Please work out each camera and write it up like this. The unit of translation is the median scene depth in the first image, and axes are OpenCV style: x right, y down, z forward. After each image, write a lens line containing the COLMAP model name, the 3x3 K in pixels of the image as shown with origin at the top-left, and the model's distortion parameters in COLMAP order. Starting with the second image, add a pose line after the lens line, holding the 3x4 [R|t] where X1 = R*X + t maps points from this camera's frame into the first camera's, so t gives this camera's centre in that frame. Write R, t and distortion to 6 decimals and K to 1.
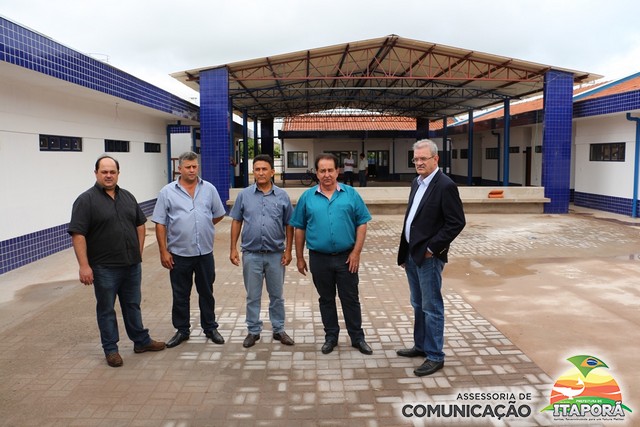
lens RADIAL K [[544.9, 0, 322.4], [0, 544.9, 216.1], [0, 0, 1]] dist [-0.148505, 0.125564]
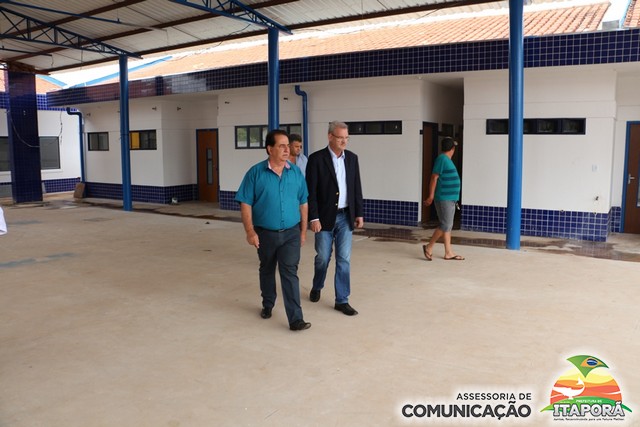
lens RADIAL K [[544.9, 0, 321.2], [0, 544.9, 210.2], [0, 0, 1]] dist [-0.148505, 0.125564]
pose [[0.631684, -0.082877, 0.770783, -0.226283], [0.073680, 0.996187, 0.046730, -0.473893], [-0.771717, 0.027273, 0.635381, 4.512203]]
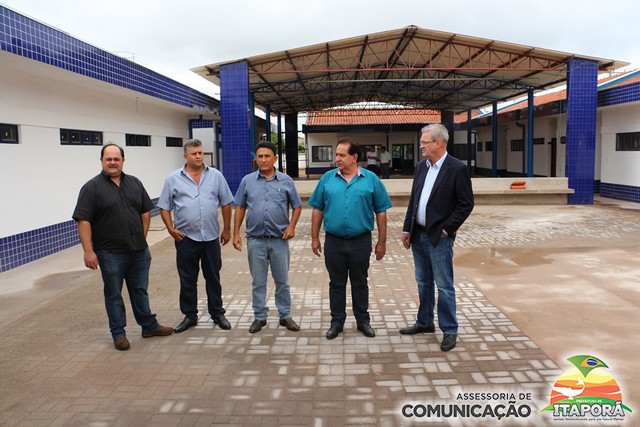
lens RADIAL K [[544.9, 0, 319.3], [0, 544.9, 212.4], [0, 0, 1]] dist [-0.148505, 0.125564]
pose [[0.998691, -0.005896, -0.050814, 0.023430], [0.006096, 0.999974, 0.003764, 0.009441], [0.050791, -0.004069, 0.998701, -0.001477]]
